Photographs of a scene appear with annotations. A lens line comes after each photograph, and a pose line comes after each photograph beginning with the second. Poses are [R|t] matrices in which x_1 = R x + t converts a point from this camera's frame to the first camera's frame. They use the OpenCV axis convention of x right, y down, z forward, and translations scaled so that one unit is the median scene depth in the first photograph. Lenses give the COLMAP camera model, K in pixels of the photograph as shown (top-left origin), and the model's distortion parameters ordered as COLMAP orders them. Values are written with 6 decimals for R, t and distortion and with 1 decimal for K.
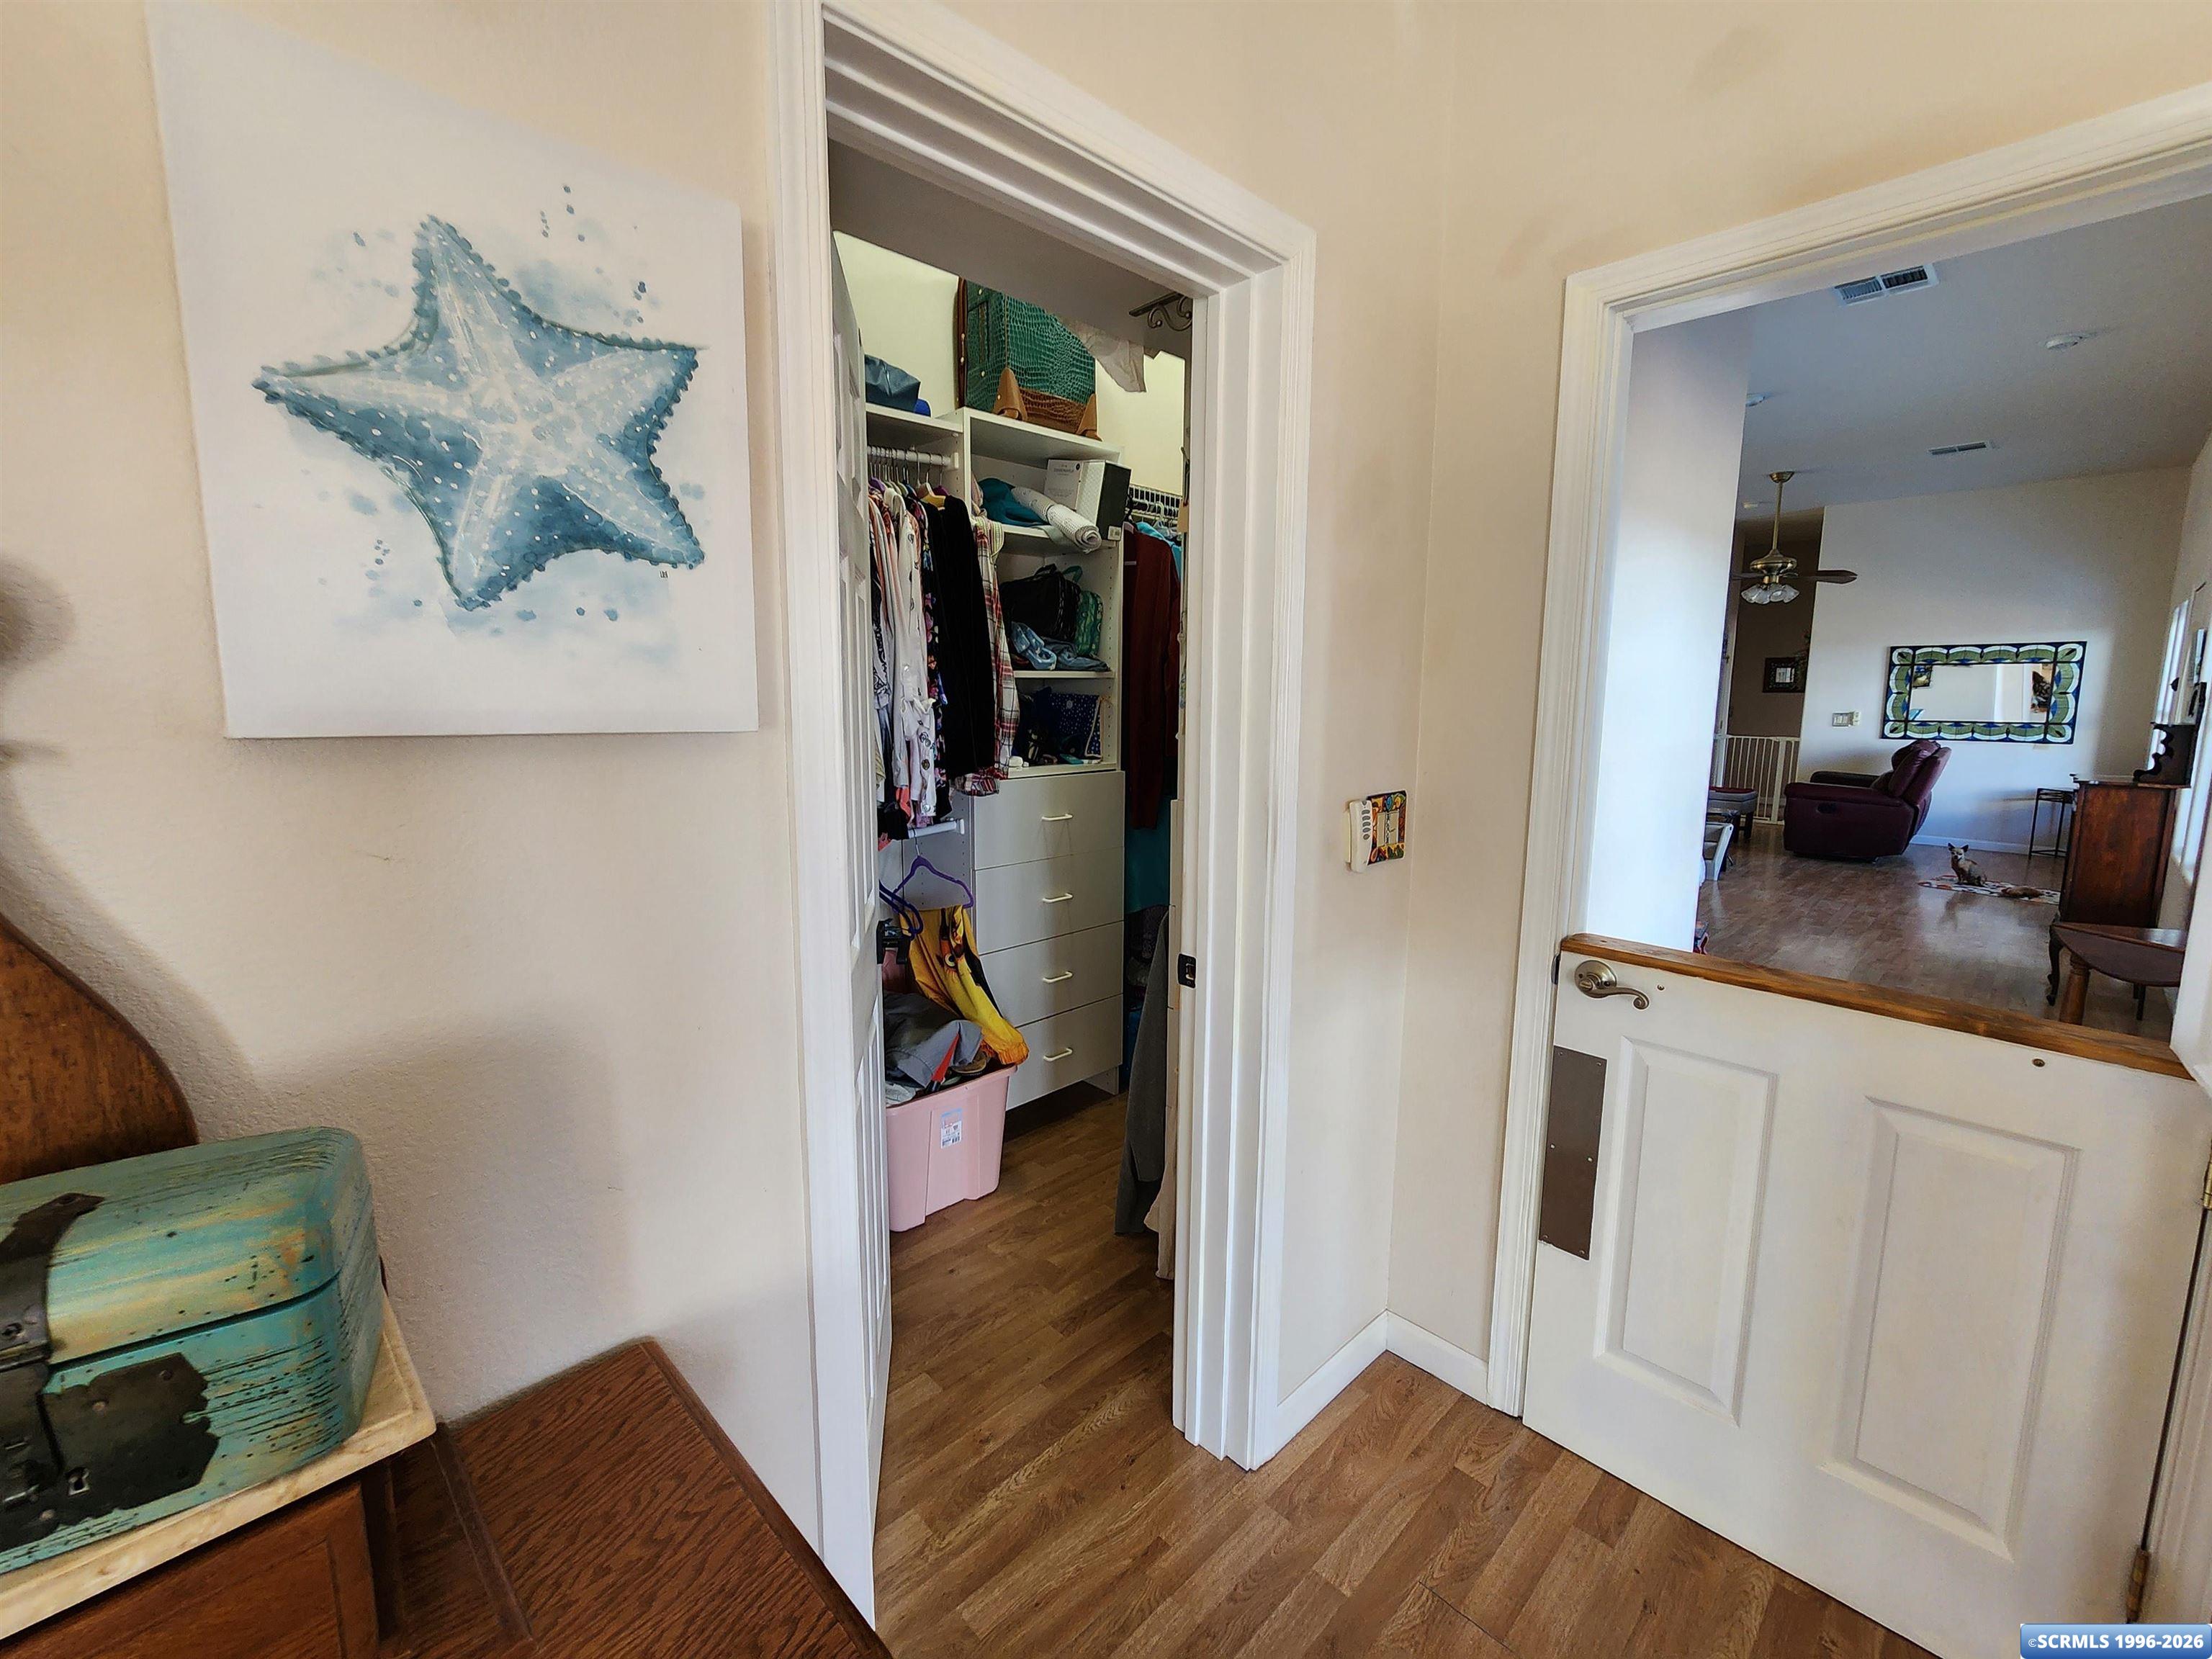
lens RADIAL K [[922.5, 0, 1106.4], [0, 922.5, 823.9], [0, 0, 1]] dist [-0.000846, 0.000780]
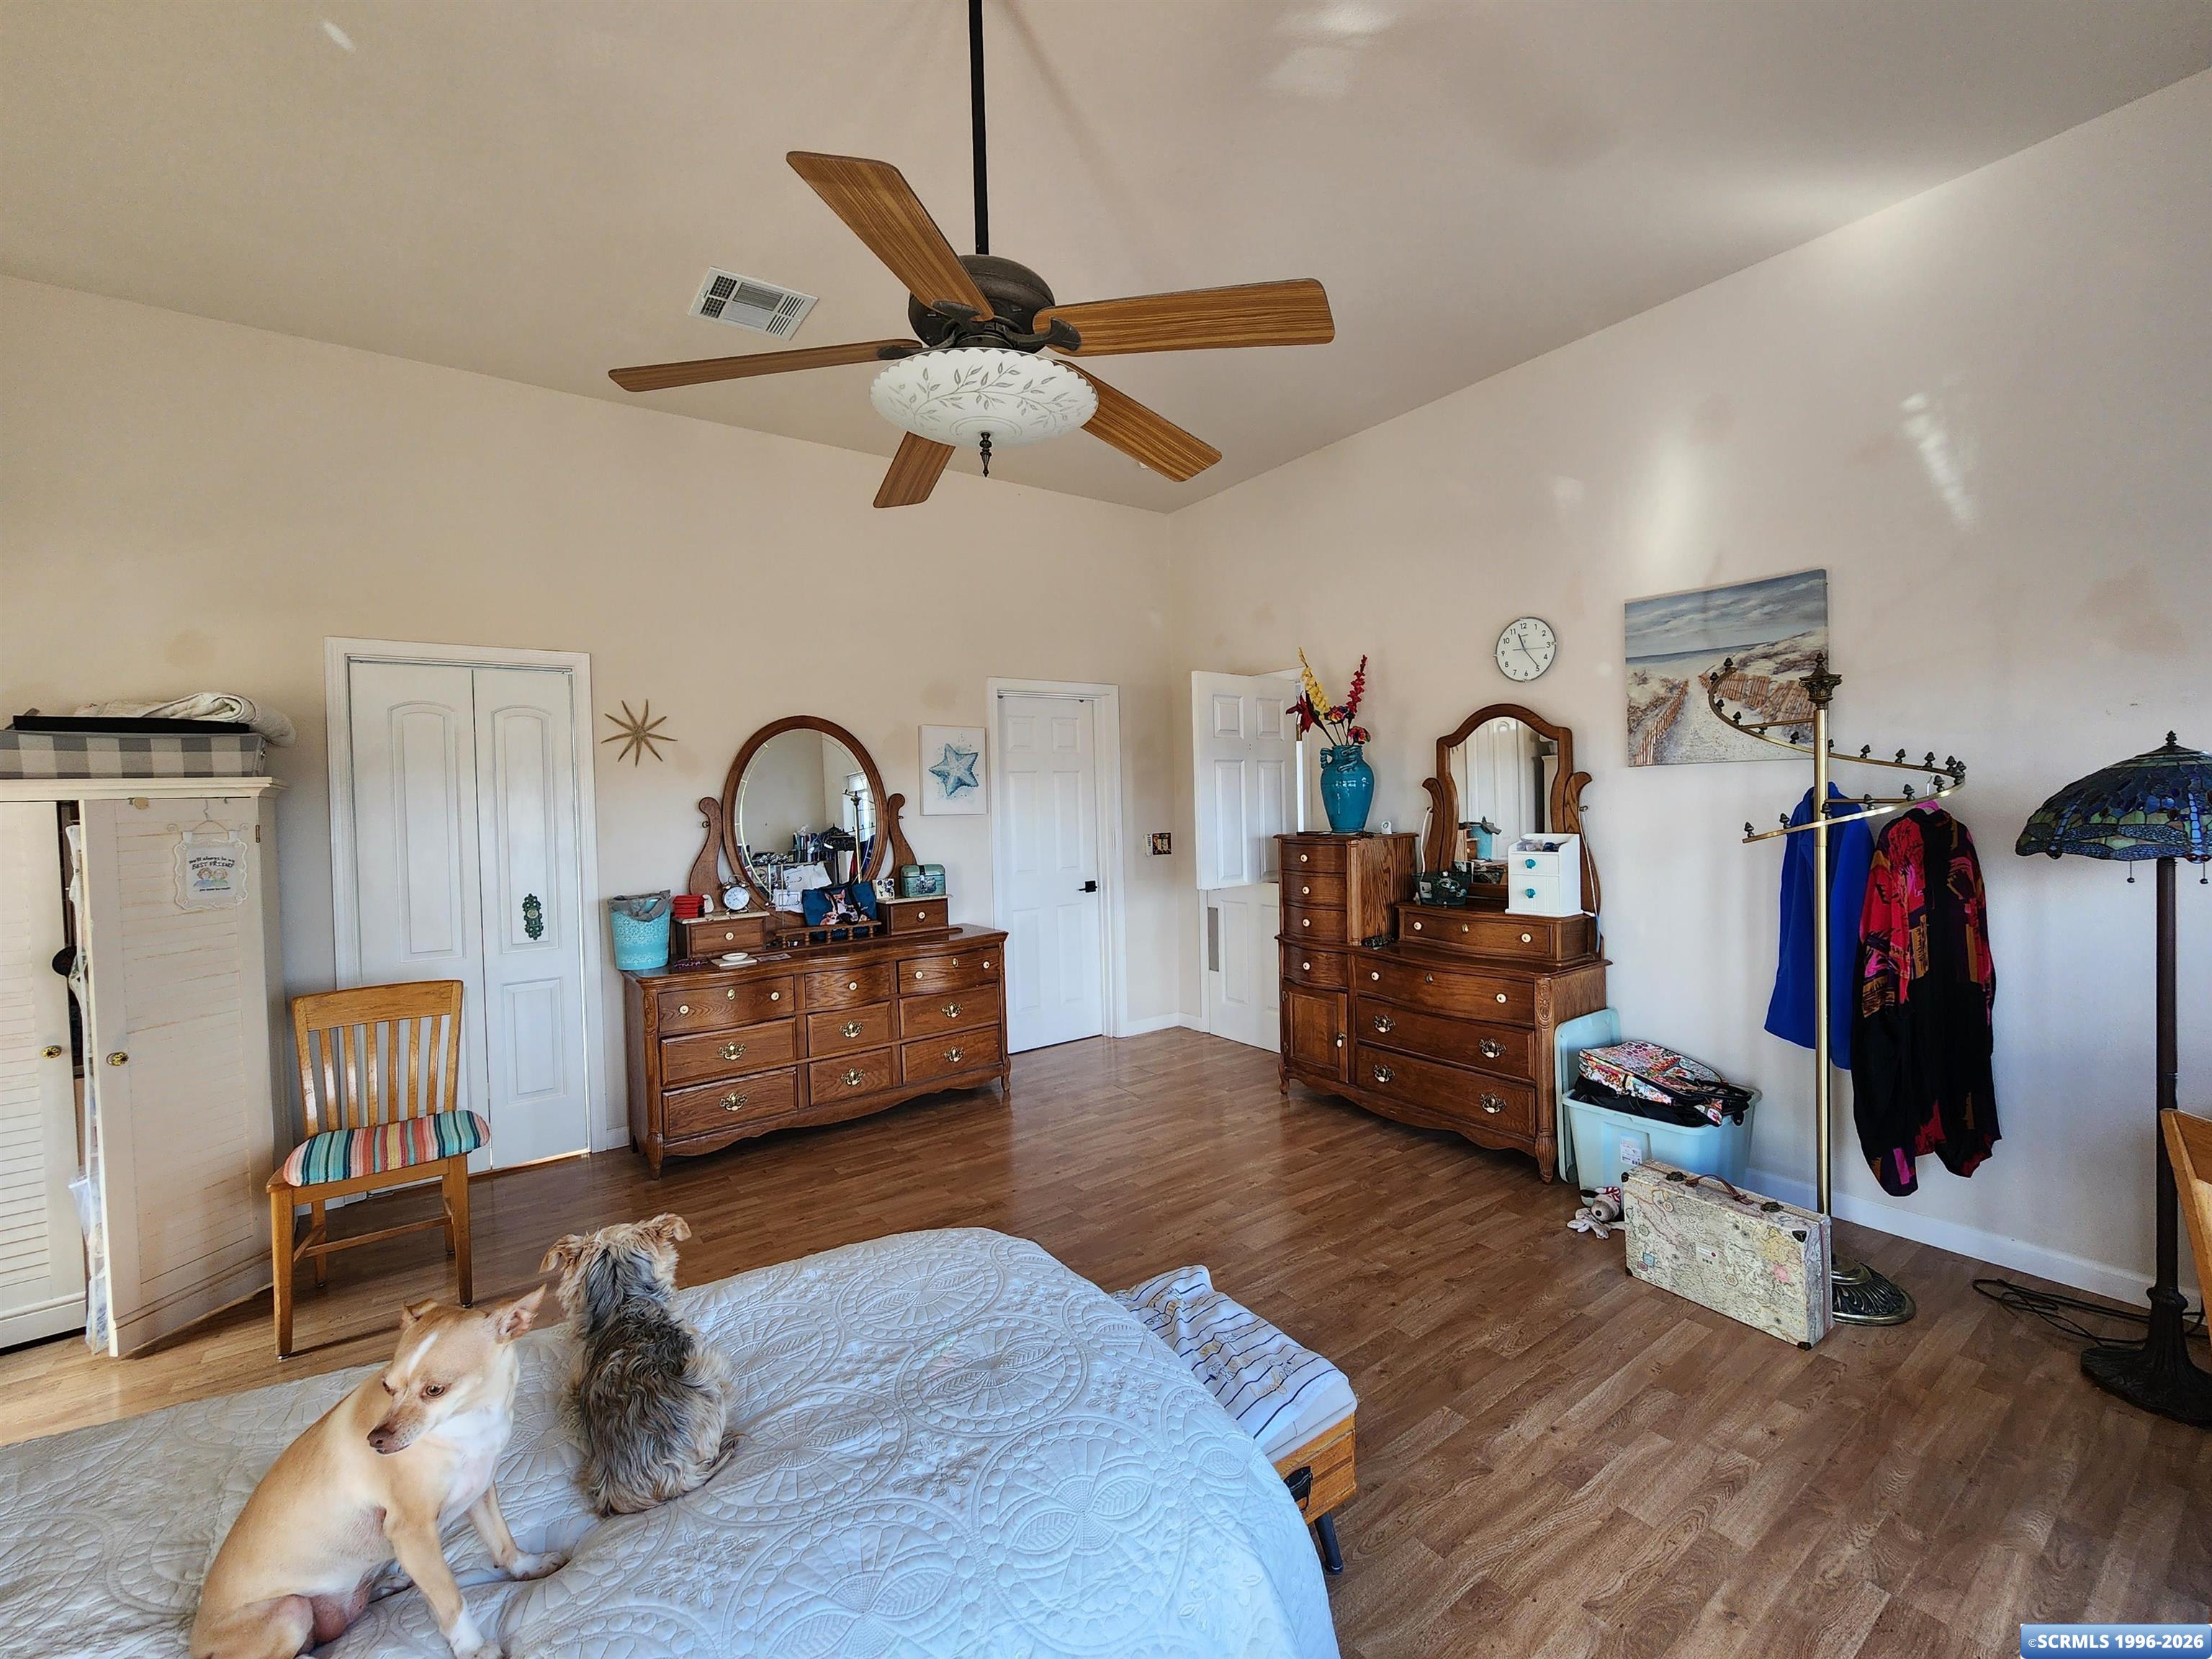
lens RADIAL K [[922.5, 0, 1109.0], [0, 922.5, 824.2], [0, 0, 1]] dist [-0.000846, 0.000780]
pose [[0.987183, -0.025797, -0.157496, 1.561922], [0.006428, 0.992475, -0.122277, 0.820740], [0.159465, 0.119697, 0.979920, -5.467409]]
